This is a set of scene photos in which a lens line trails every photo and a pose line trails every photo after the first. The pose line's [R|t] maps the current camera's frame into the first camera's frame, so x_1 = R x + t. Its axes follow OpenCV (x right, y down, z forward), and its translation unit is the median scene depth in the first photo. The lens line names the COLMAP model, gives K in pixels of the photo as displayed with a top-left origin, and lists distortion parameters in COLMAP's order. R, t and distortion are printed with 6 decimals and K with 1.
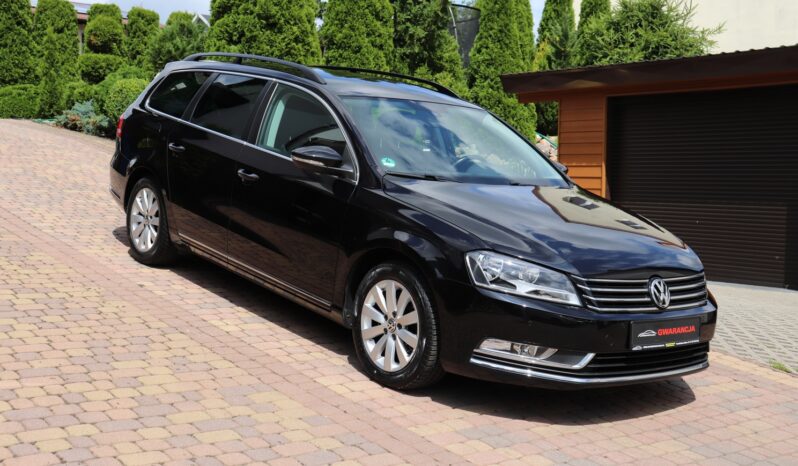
lens RADIAL K [[1036.8, 0, 399.0], [0, 1036.8, 233.0], [0, 0, 1]] dist [-0.028706, 0.289893]
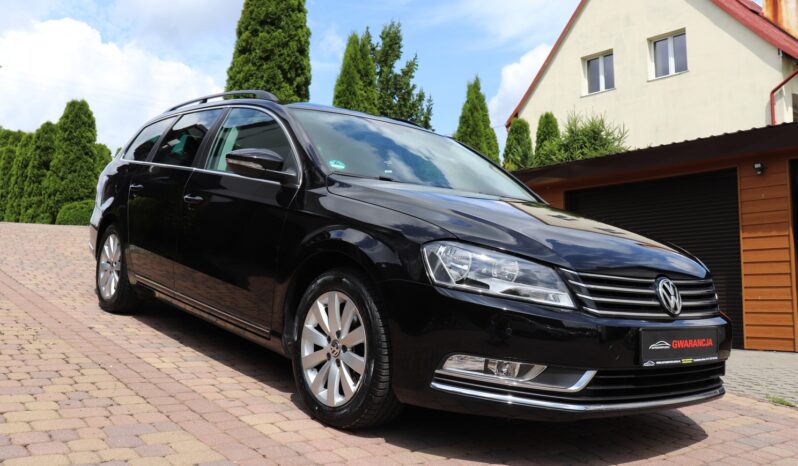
lens RADIAL K [[757.4, 0, 399.0], [0, 757.4, 233.0], [0, 0, 1]] dist [-0.161702, 0.239136]
pose [[0.999791, -0.019284, -0.006776, 0.047182], [0.018120, 0.989601, -0.142695, 0.084153], [0.009458, 0.142543, 0.989743, 0.409448]]
